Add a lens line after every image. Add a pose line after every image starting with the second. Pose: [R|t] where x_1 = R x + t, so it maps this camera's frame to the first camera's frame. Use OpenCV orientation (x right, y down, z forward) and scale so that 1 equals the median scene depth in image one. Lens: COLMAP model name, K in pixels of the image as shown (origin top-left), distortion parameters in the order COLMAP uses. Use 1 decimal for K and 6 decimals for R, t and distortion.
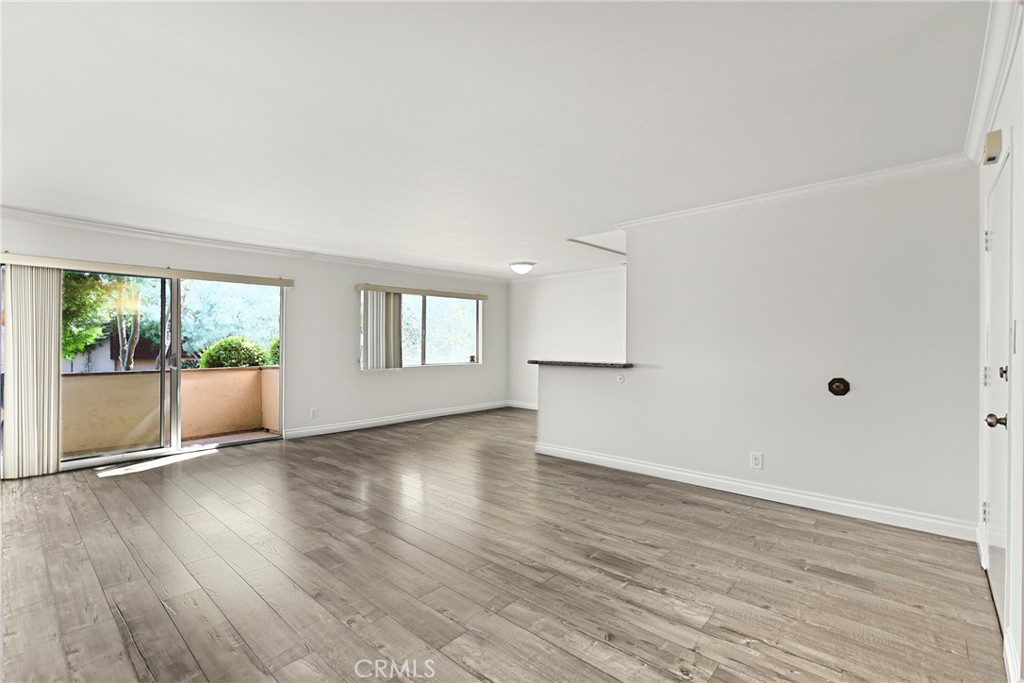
lens RADIAL K [[462.8, 0, 513.3], [0, 462.8, 320.9], [0, 0, 1]] dist [-0.000687, 0.000539]
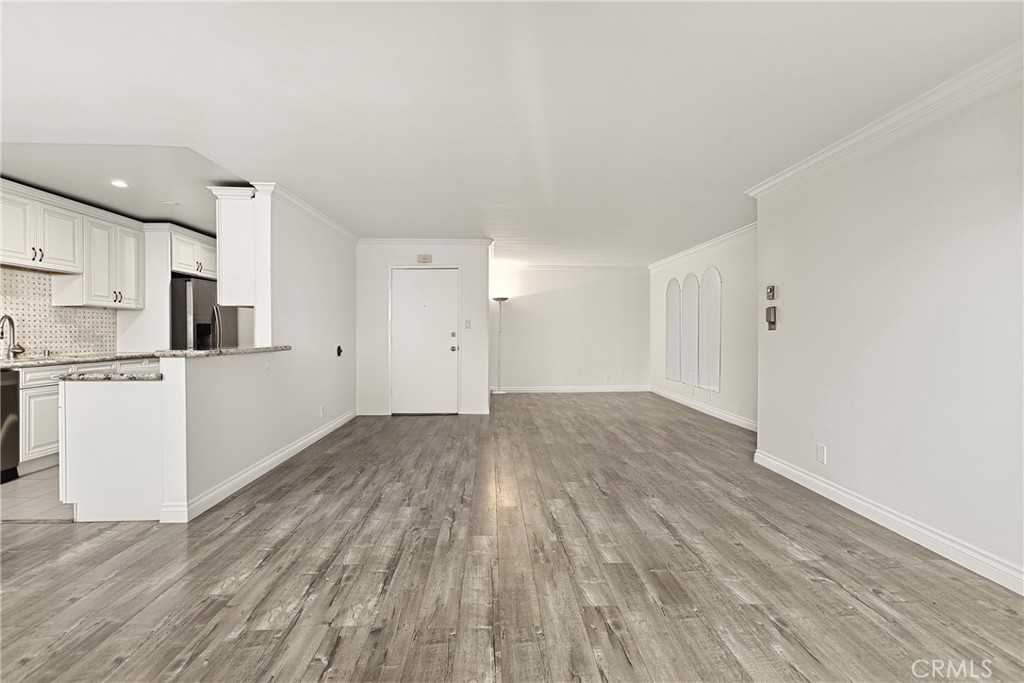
lens RADIAL K [[455.7, 0, 510.7], [0, 455.7, 338.2], [0, 0, 1]] dist [-0.013218, 0.008936]
pose [[-0.699901, -0.014410, 0.714095, -1.006161], [-0.037228, 0.999173, -0.016324, 0.110766], [-0.713269, -0.038010, -0.699859, 1.892274]]
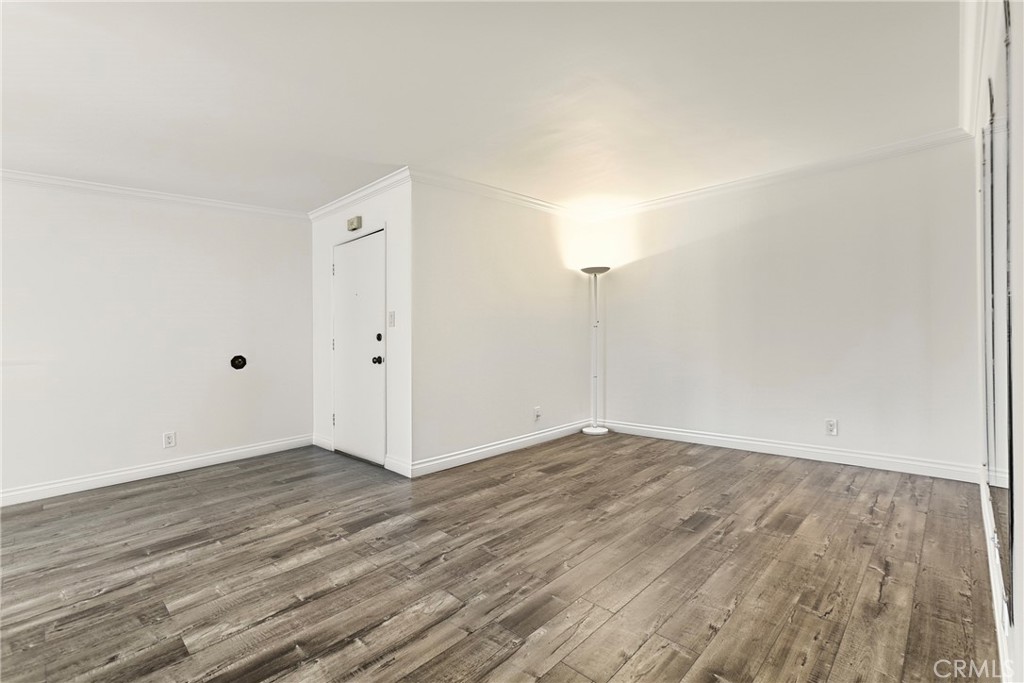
lens RADIAL K [[462.8, 0, 513.3], [0, 462.8, 320.9], [0, 0, 1]] dist [-0.000687, 0.000539]
pose [[0.026613, 0.017519, 0.999492, -0.646176], [-0.016702, 0.999715, -0.017078, 0.039168], [-0.999506, -0.016239, 0.026898, 0.214672]]
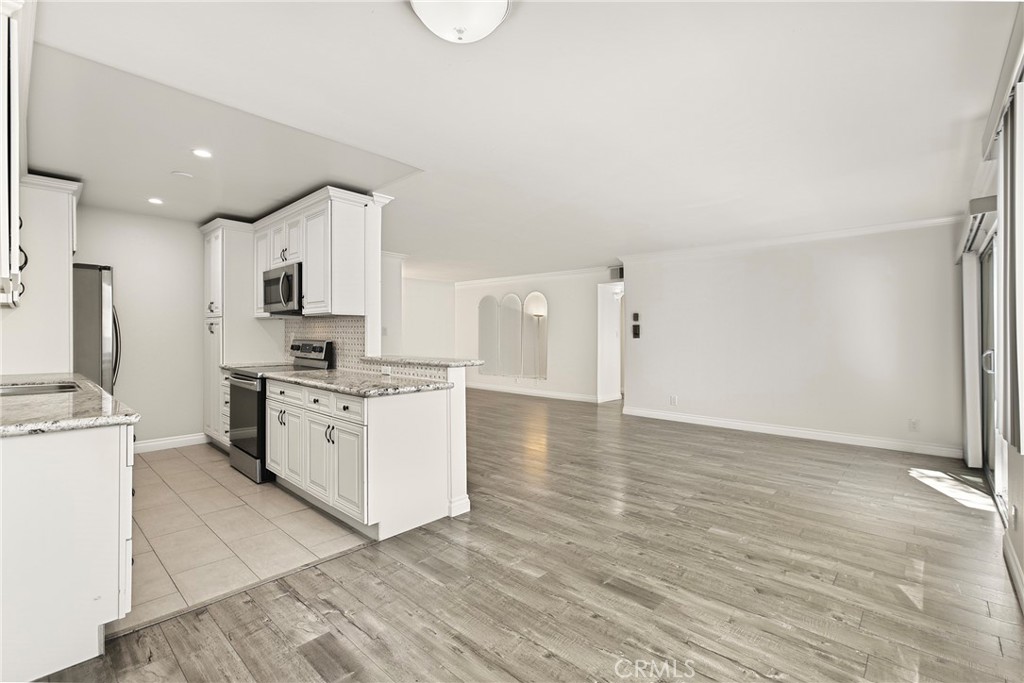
lens RADIAL K [[455.7, 0, 510.7], [0, 455.7, 338.2], [0, 0, 1]] dist [-0.013218, 0.008936]
pose [[-0.999954, -0.006040, 0.007465, -0.018645], [-0.006328, 0.999210, -0.039232, 0.134052], [-0.007222, -0.039277, -0.999202, 2.752499]]
